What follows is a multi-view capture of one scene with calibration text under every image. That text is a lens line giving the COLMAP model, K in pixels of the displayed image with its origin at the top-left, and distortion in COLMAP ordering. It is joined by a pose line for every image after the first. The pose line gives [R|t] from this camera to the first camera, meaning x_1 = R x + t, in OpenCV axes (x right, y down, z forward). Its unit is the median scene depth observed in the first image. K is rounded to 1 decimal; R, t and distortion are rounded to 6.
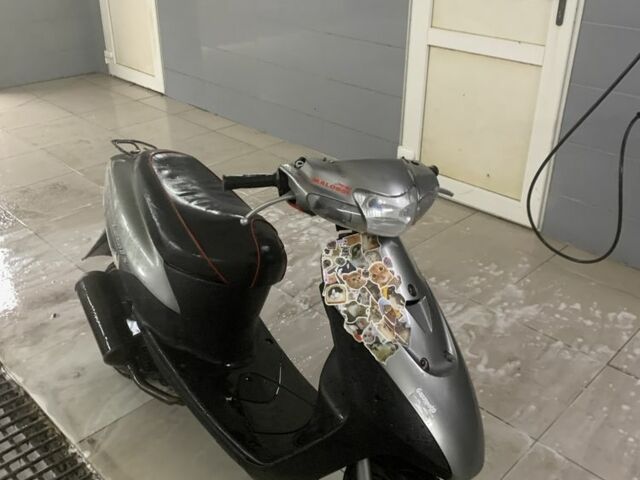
lens RADIAL K [[595.3, 0, 320.0], [0, 595.3, 240.0], [0, 0, 1]] dist [0.136561, -0.256143]
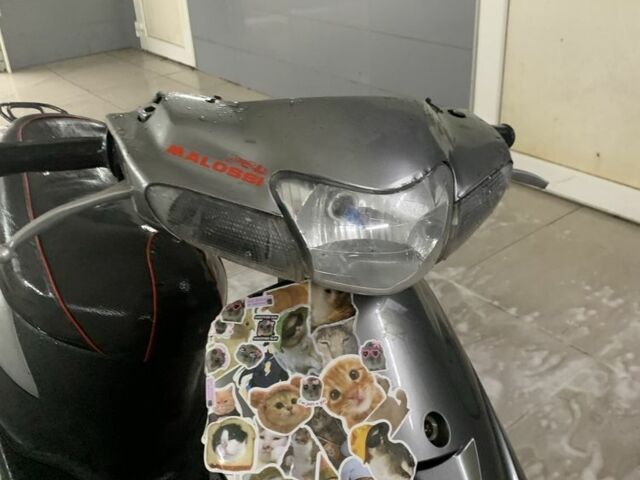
lens RADIAL K [[595.3, 0, 320.0], [0, 595.3, 240.0], [0, 0, 1]] dist [0.136561, -0.256143]
pose [[0.990611, 0.007534, -0.136506, 0.132064], [-0.005067, 0.999818, 0.018410, -0.047223], [0.136619, -0.017545, 0.990468, 0.601674]]
